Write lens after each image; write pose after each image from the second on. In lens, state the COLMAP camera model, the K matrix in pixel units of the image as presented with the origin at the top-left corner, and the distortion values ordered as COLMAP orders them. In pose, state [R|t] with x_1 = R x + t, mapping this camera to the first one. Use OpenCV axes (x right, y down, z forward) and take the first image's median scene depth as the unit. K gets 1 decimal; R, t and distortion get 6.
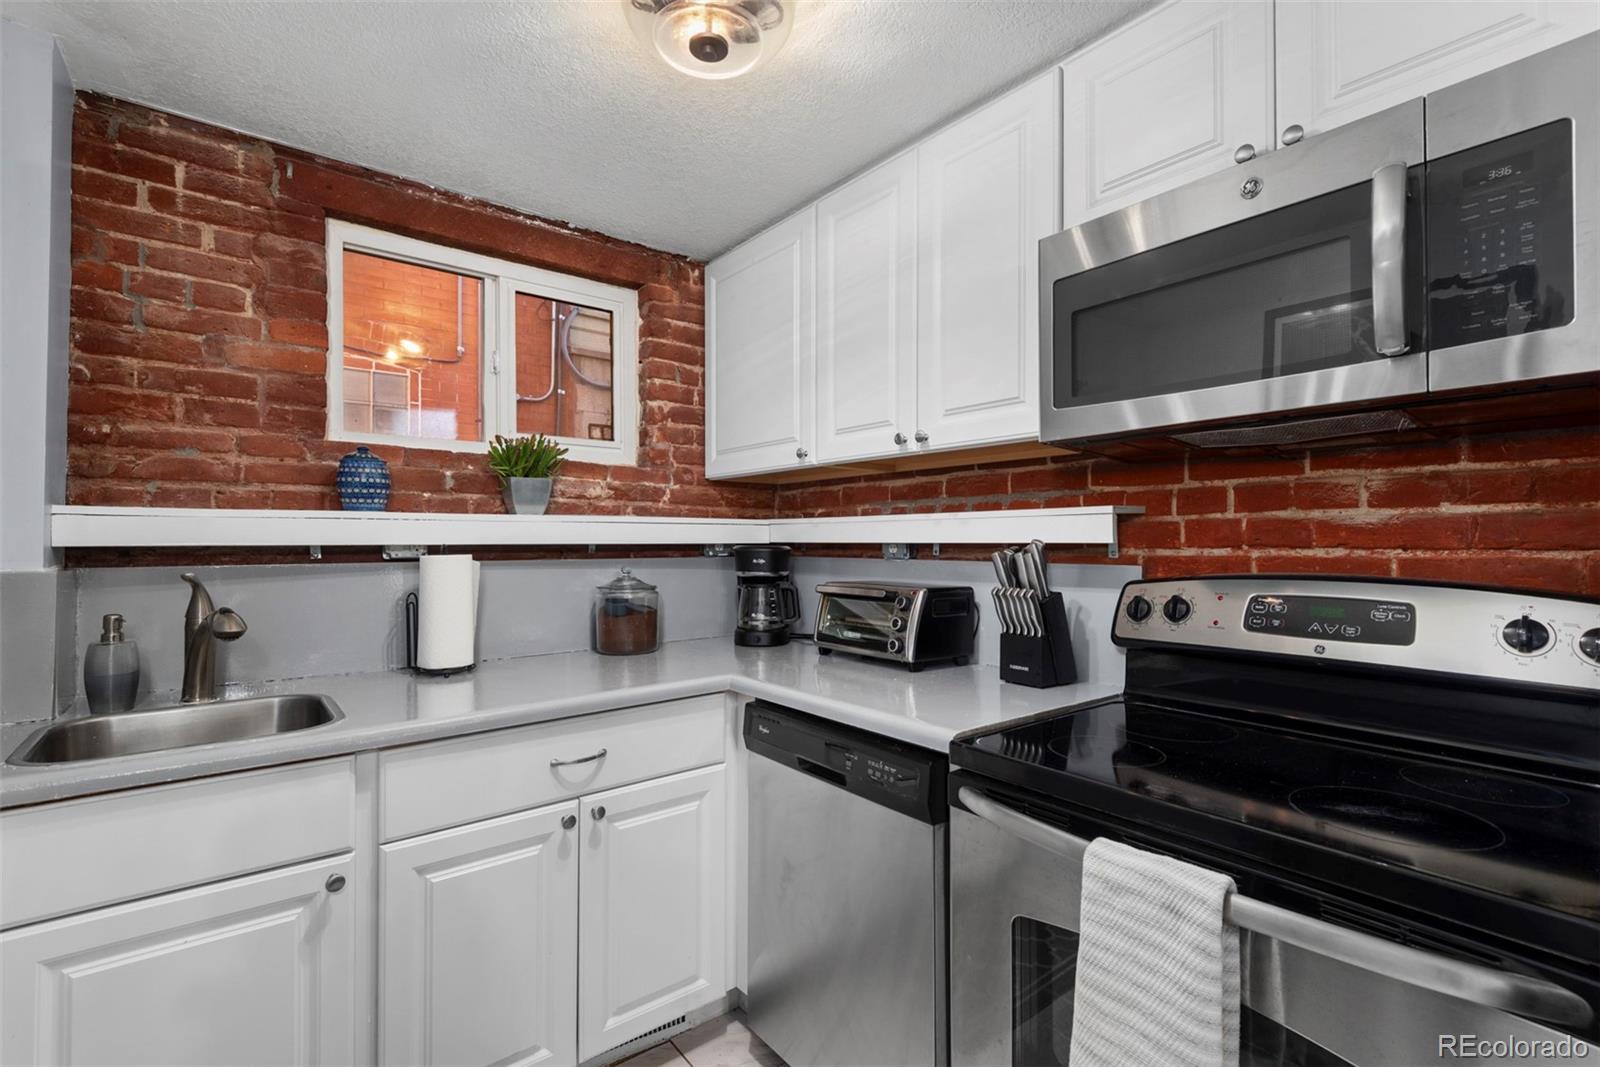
lens RADIAL K [[719.9, 0, 796.2], [0, 719.9, 542.5], [0, 0, 1]] dist [0.004497, -0.003121]
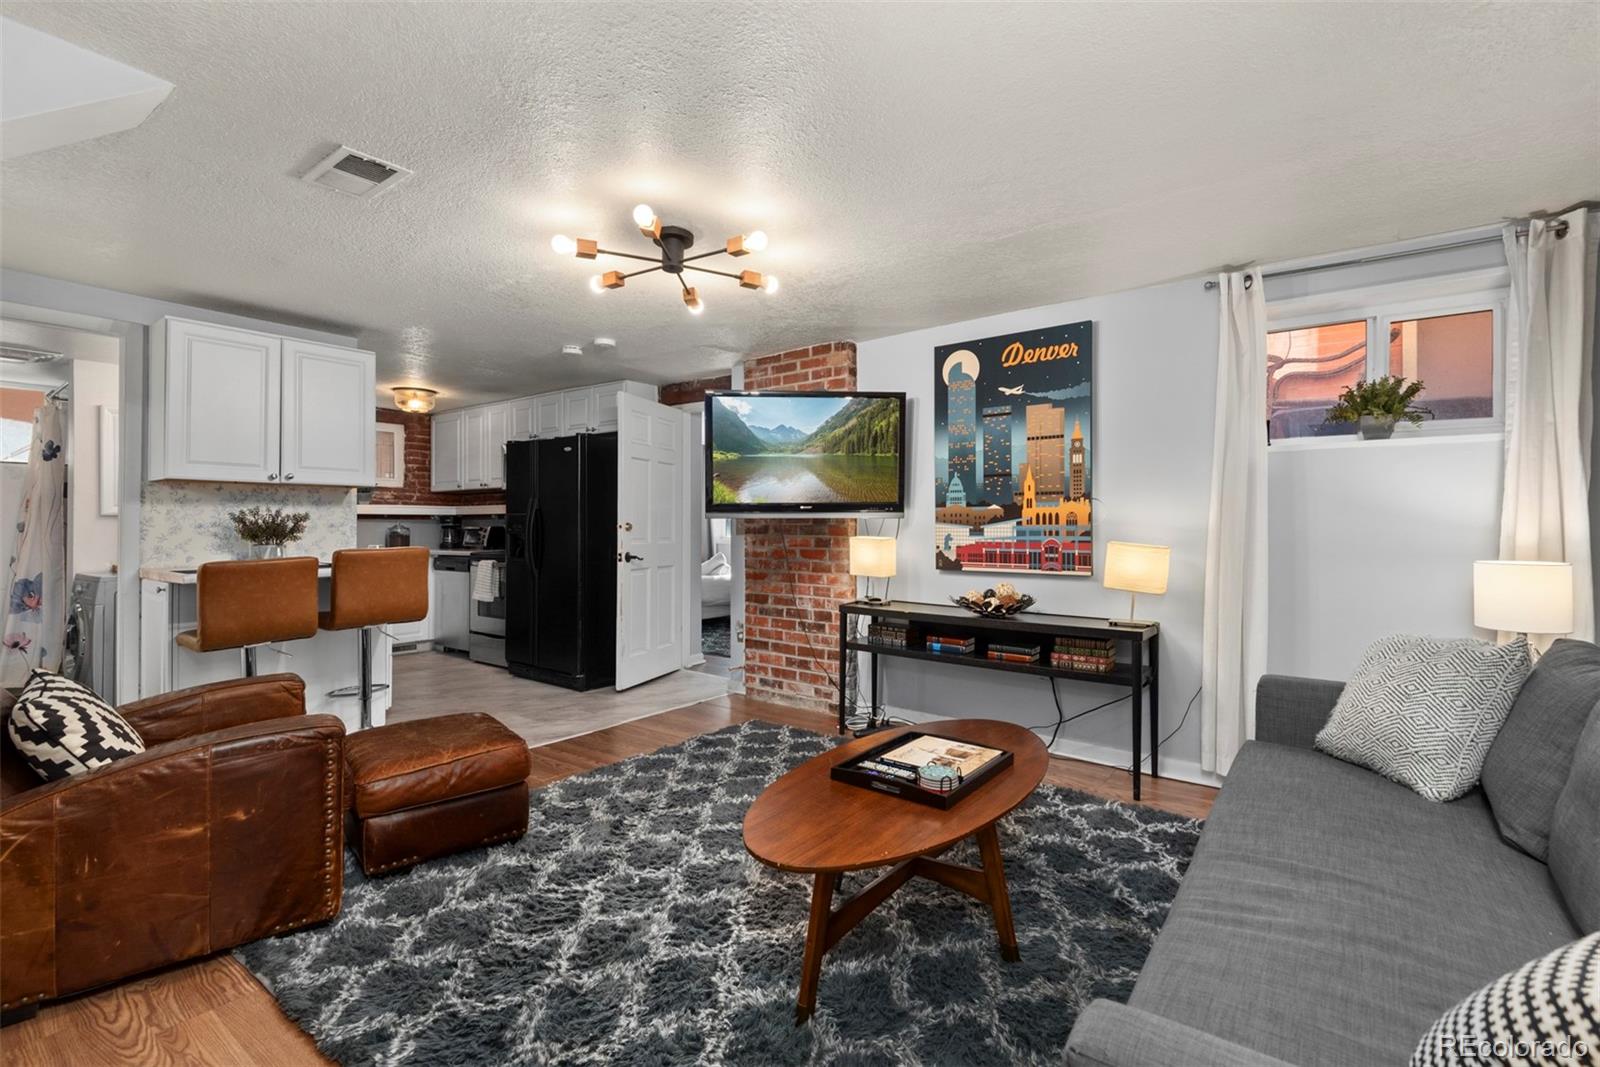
lens RADIAL K [[719.9, 0, 807.8], [0, 719.9, 522.8], [0, 0, 1]] dist [0.004497, -0.003121]
pose [[0.963098, 0.001904, 0.269144, 0.731028], [-0.000241, 0.999981, -0.006211, 0.067987], [-0.269151, 0.005917, 0.963080, -2.875360]]
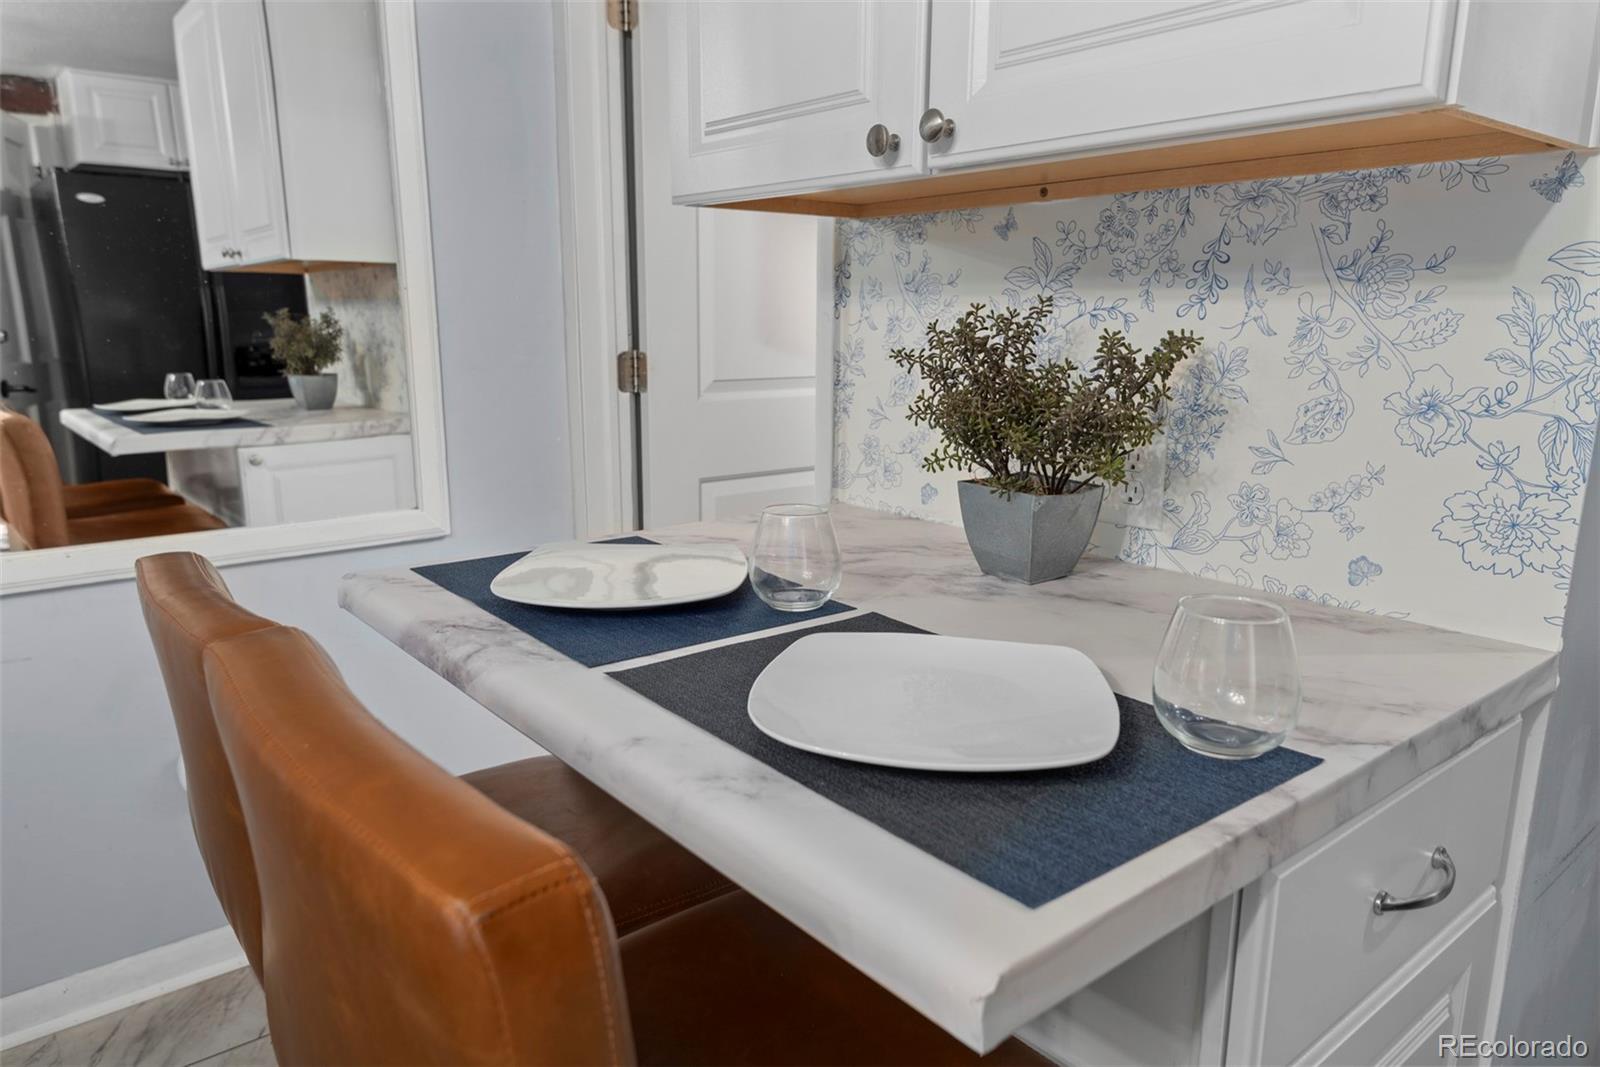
lens RADIAL K [[1043.5, 0, 808.8], [0, 1043.5, 532.8], [0, 0, 1]] dist [0.027559, -0.010747]
pose [[0.012442, 0.206575, -0.978352, 0.426513], [-0.008138, 0.978416, 0.206485, 0.017711], [0.999889, 0.005392, 0.013854, -0.595739]]
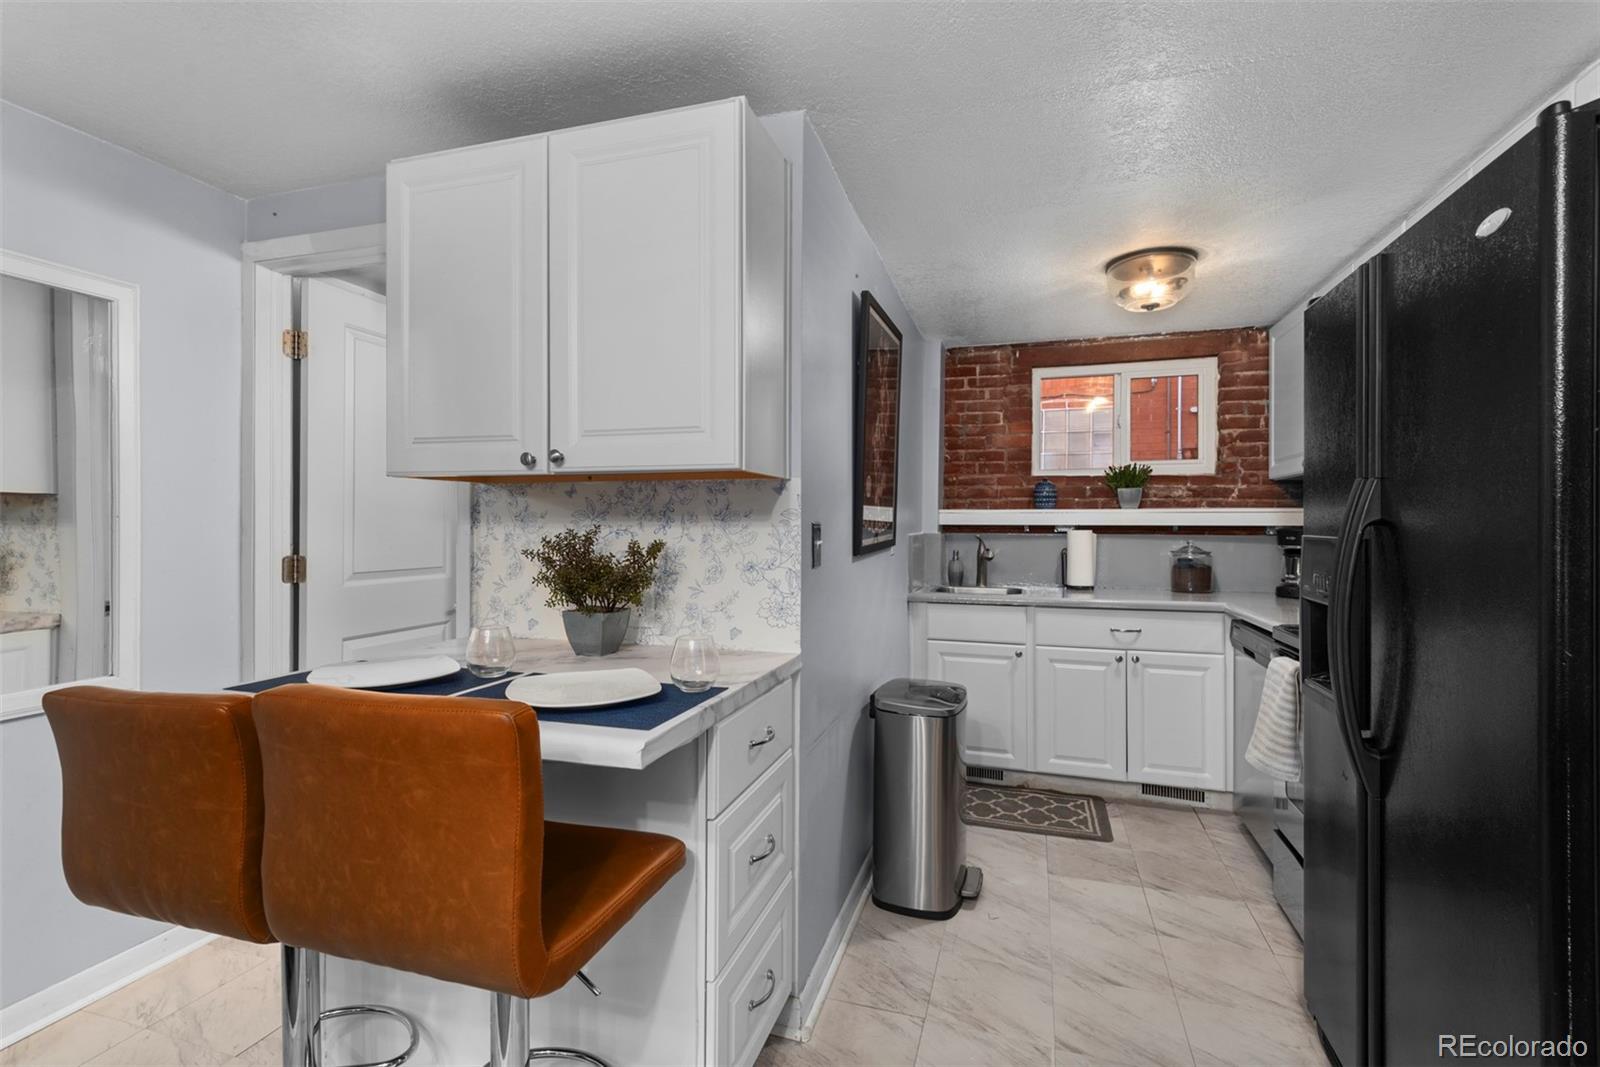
lens RADIAL K [[719.9, 0, 795.4], [0, 719.9, 521.6], [0, 0, 1]] dist [0.004497, -0.003121]
pose [[0.554791, -0.000765, -0.831989, 0.734055], [-0.004679, 0.999981, -0.004040, 0.005073], [0.831976, 0.006134, 0.554777, -0.761695]]
